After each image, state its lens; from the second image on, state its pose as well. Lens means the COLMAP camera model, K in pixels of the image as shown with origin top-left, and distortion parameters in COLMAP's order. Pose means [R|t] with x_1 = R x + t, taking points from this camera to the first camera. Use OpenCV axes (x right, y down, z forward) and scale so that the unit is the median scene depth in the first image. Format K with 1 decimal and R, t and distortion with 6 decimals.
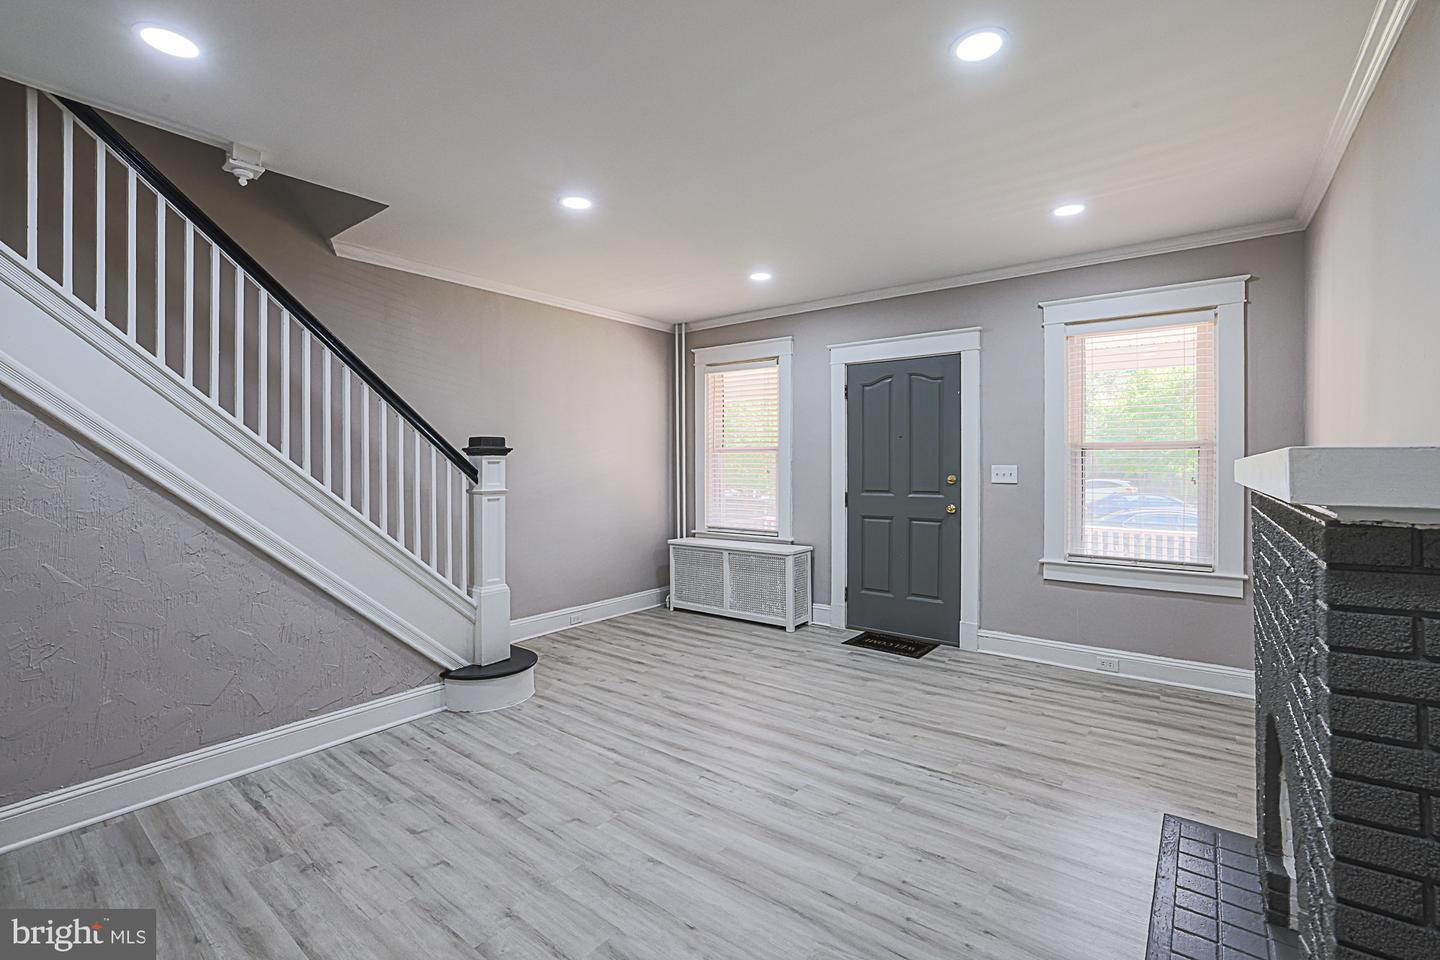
lens RADIAL K [[654.2, 0, 705.0], [0, 654.2, 467.2], [0, 0, 1]] dist [-0.050113, 0.020993]
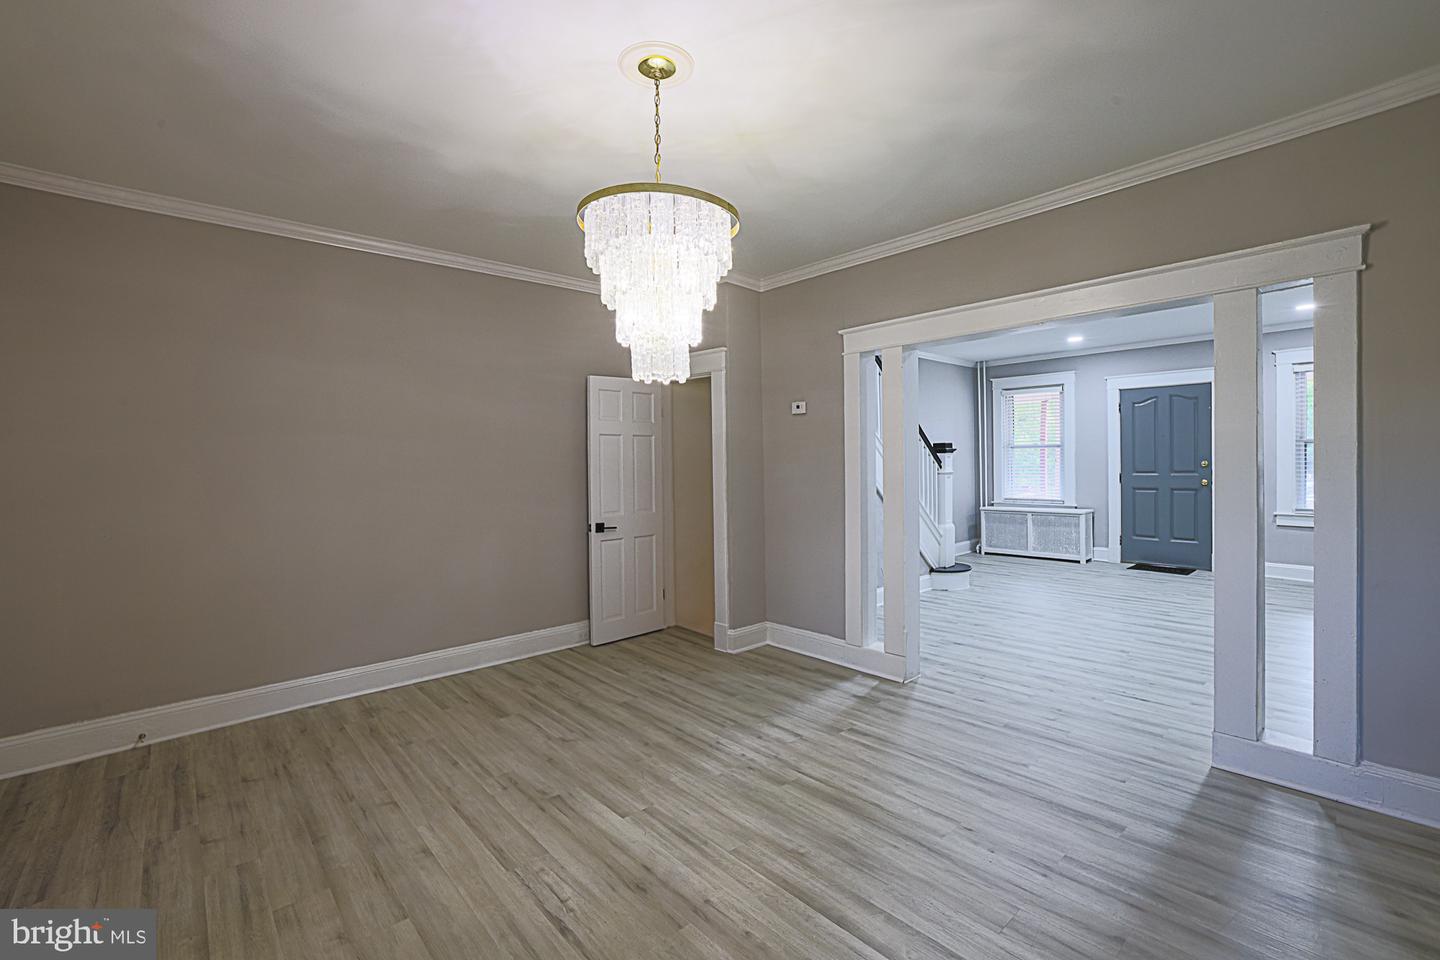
lens RADIAL K [[616.4, 0, 722.1], [0, 616.4, 468.8], [0, 0, 1]] dist [-0.039583, 0.010297]
pose [[0.983640, -0.012429, -0.179718, -0.502207], [0.014574, 0.999837, 0.010622, -0.000419], [0.179557, -0.013067, 0.983661, -0.634961]]
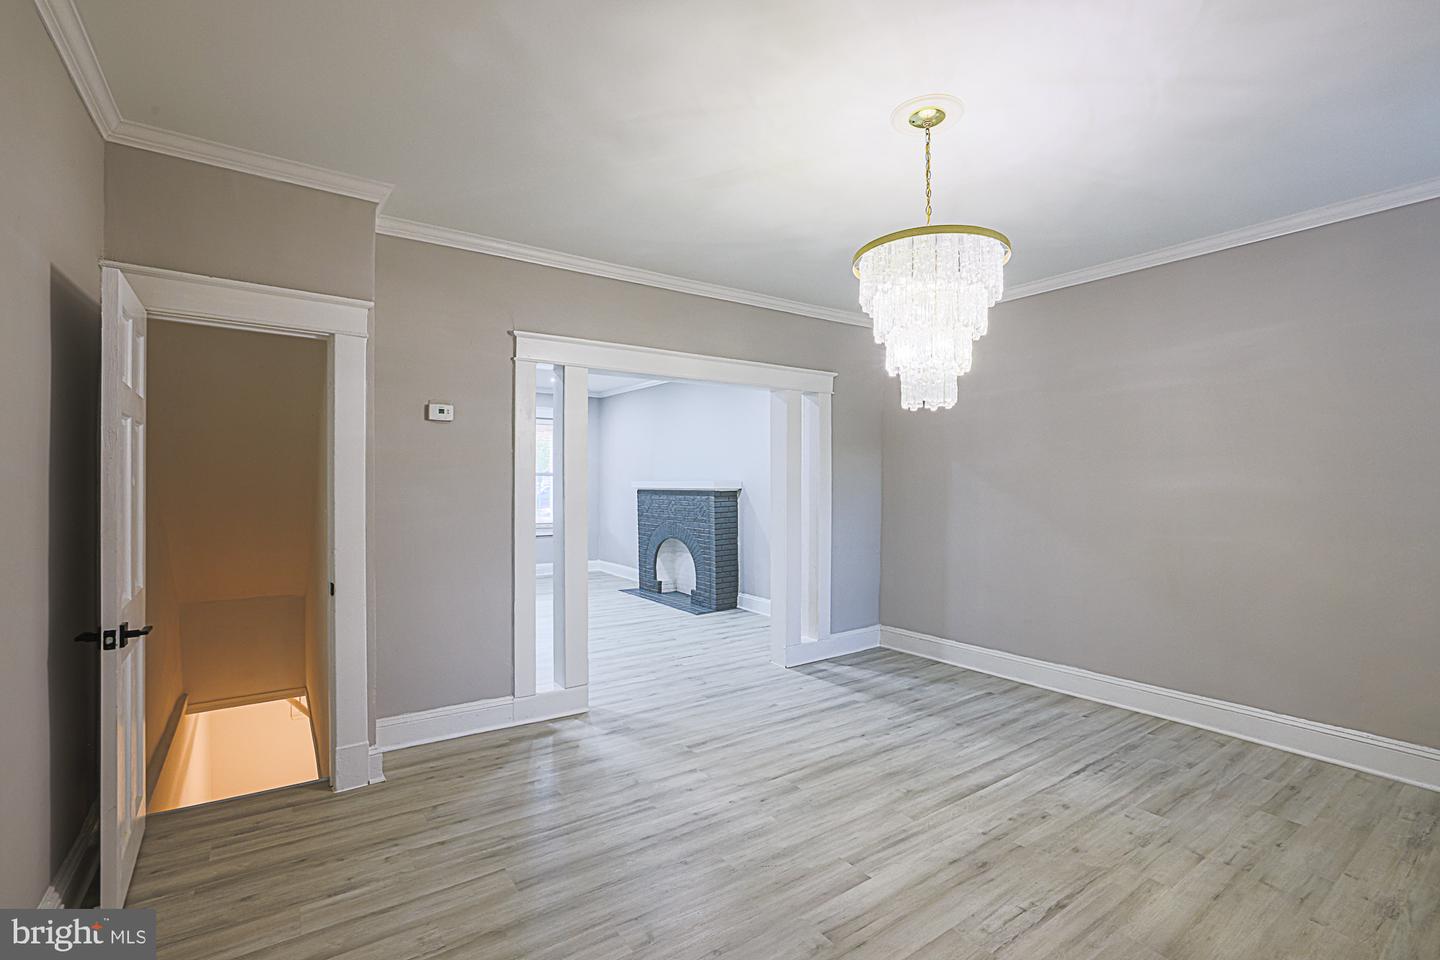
lens RADIAL K [[626.8, 0, 706.0], [0, 626.8, 481.5], [0, 0, 1]] dist [-0.045952, 0.017074]
pose [[0.330966, 0.002248, 0.943640, -1.078642], [0.001318, 0.999995, -0.002845, -0.000025], [-0.943642, 0.002185, 0.330961, -0.242162]]
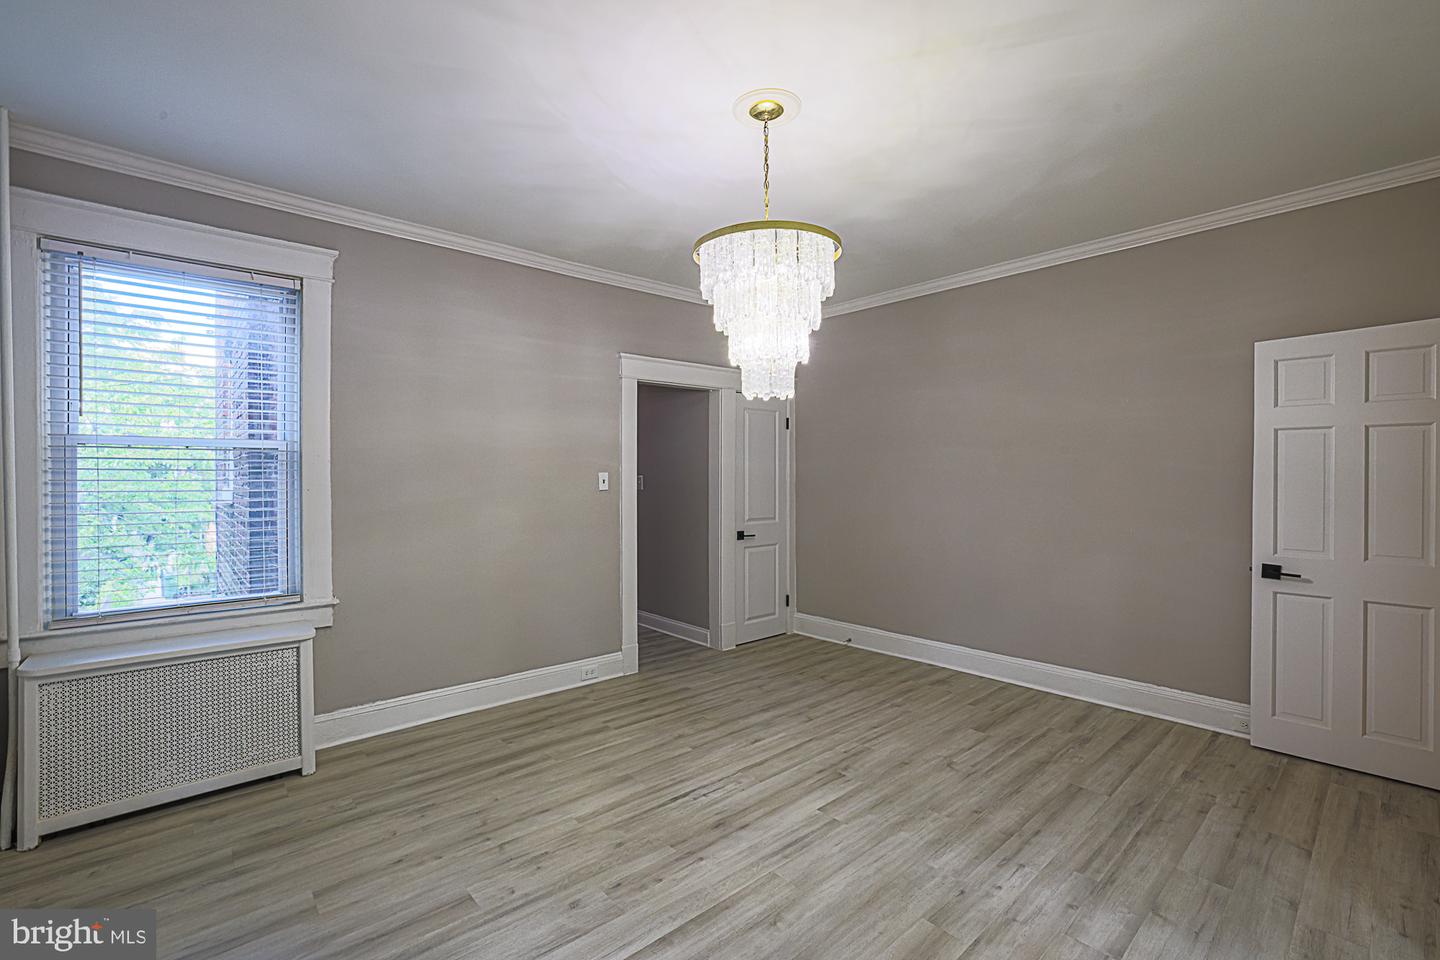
lens RADIAL K [[633.6, 0, 725.3], [0, 633.6, 482.0], [0, 0, 1]] dist [-0.050357, 0.018588]
pose [[-0.175088, 0.011452, -0.984486, -0.166923], [-0.001372, 0.999929, 0.011875, -0.001161], [0.984552, 0.003429, -0.175060, -0.195924]]
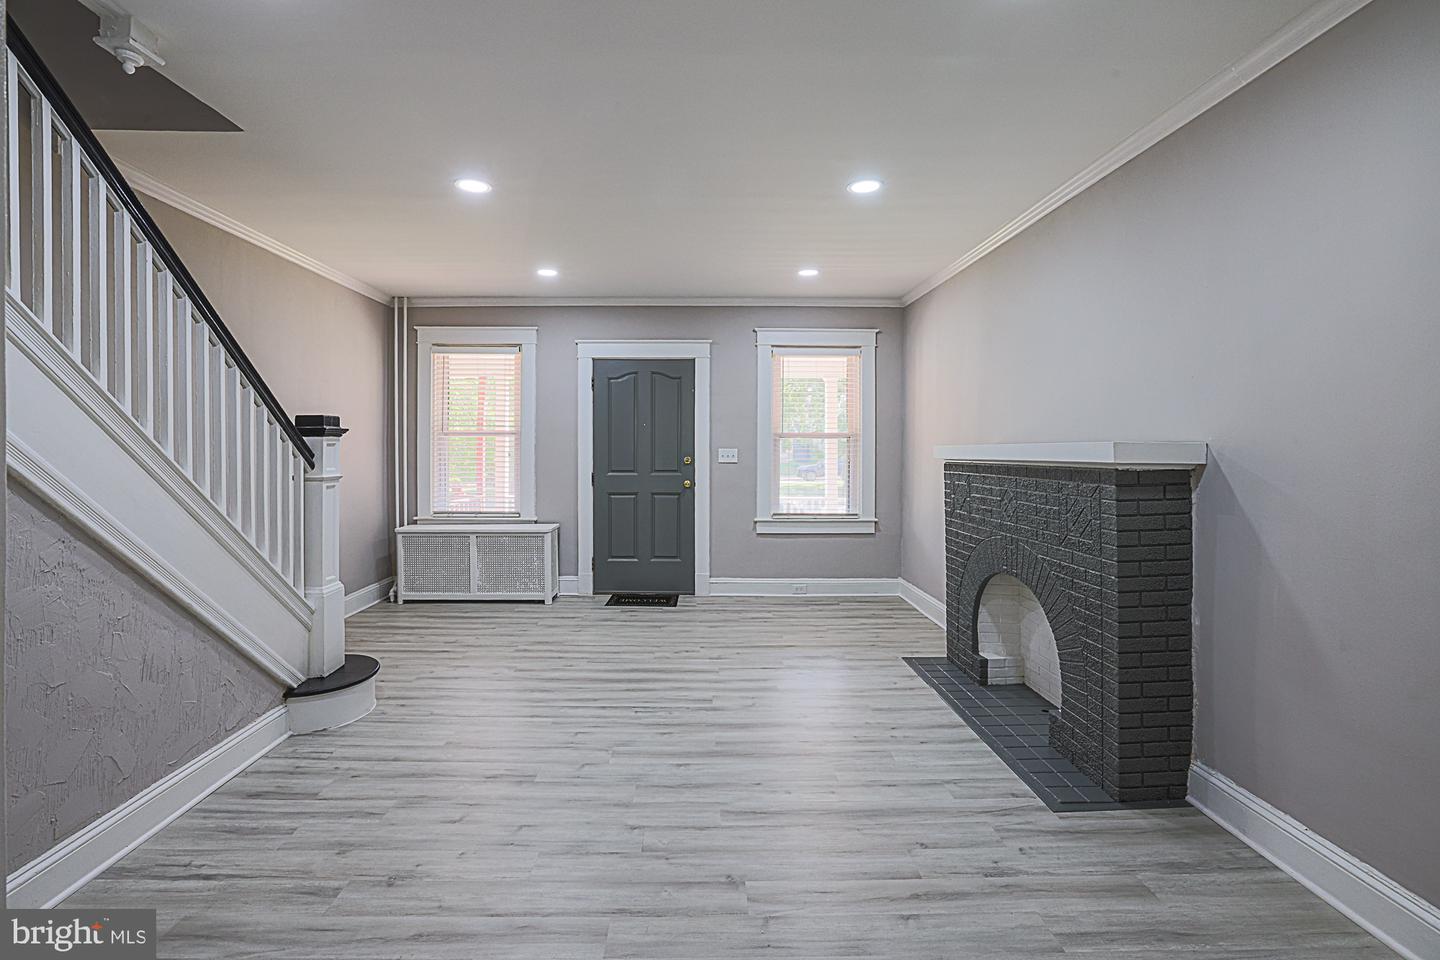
lens RADIAL K [[655.1, 0, 722.0], [0, 655.1, 449.3], [0, 0, 1]] dist [-0.050388, 0.021422]
pose [[0.773560, 0.001589, 0.633721, -0.366147], [0.000256, 0.999996, -0.002820, 0.001421], [-0.633723, 0.002344, 0.773556, -0.009984]]
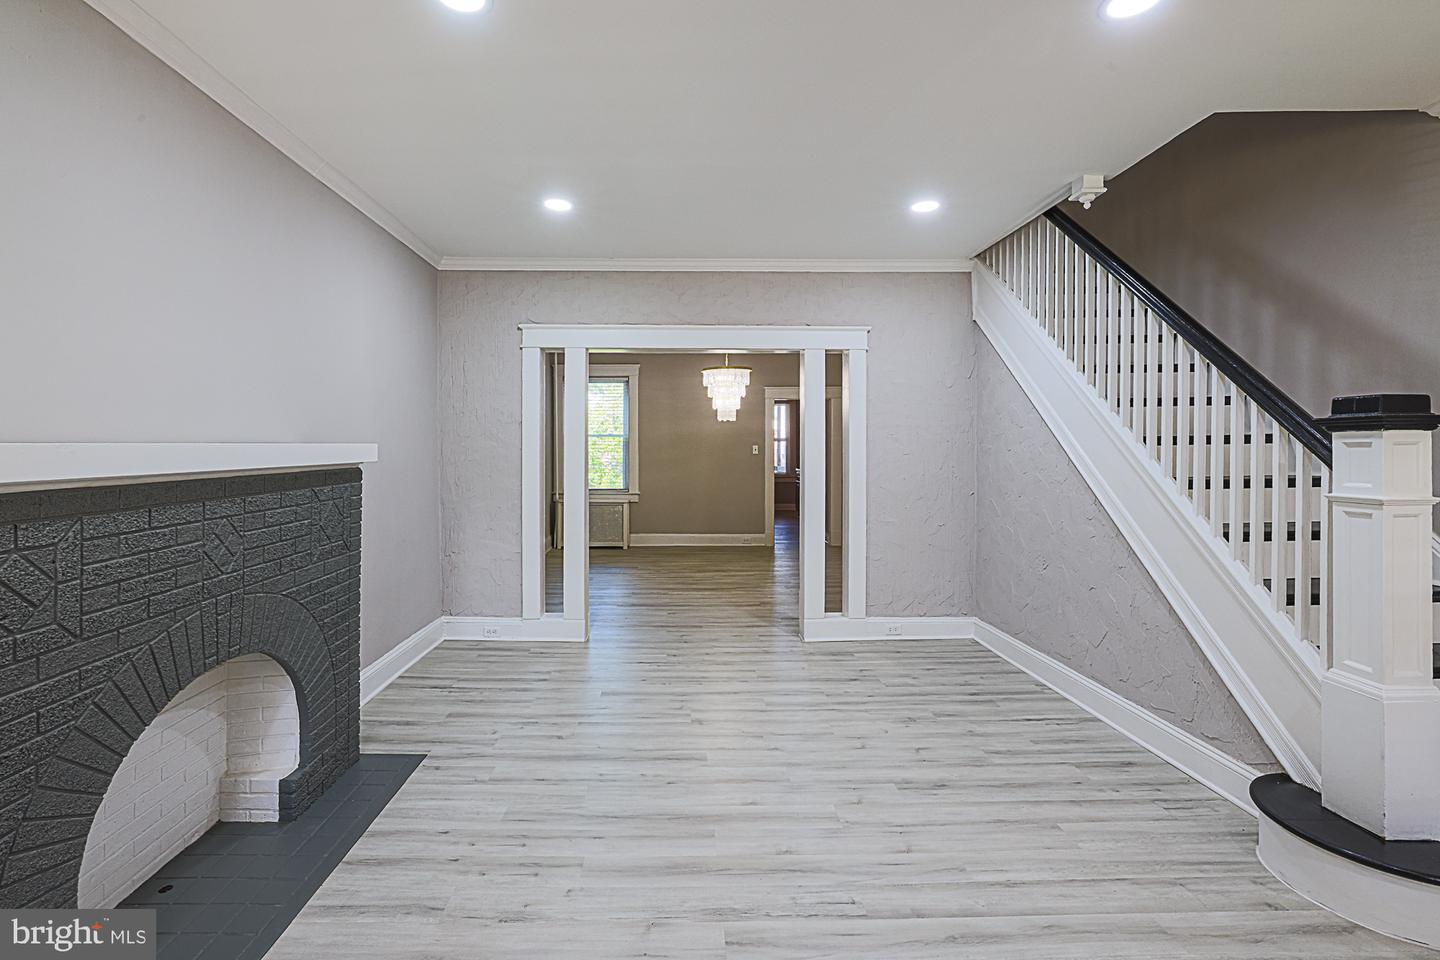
lens RADIAL K [[698.6, 0, 736.3], [0, 698.6, 450.9], [0, 0, 1]] dist [-0.022857, 0.000007]
pose [[-0.744399, 0.004838, -0.667717, 0.332997], [-0.001525, 0.999959, 0.008945, -0.005351], [0.667733, 0.007677, -0.744361, 0.842072]]
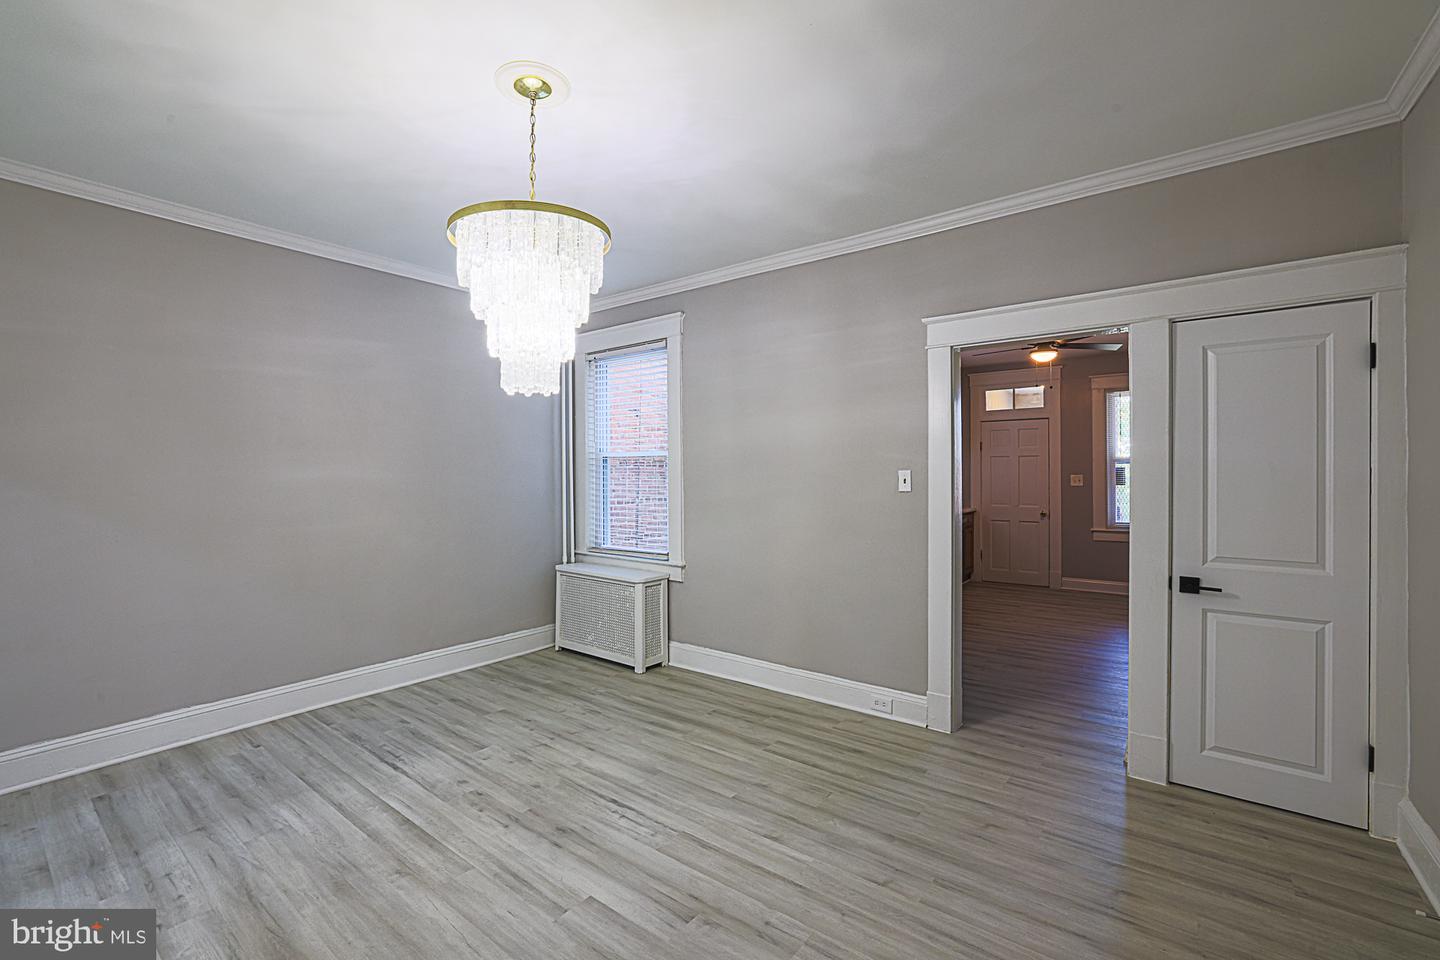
lens RADIAL K [[639.1, 0, 721.2], [0, 639.1, 475.7], [0, 0, 1]] dist [-0.050488, 0.020388]
pose [[-0.999919, 0.002203, 0.012517, -0.744589], [0.002282, 0.999978, 0.006291, -0.002030], [-0.012503, 0.006319, -0.999902, 0.175777]]
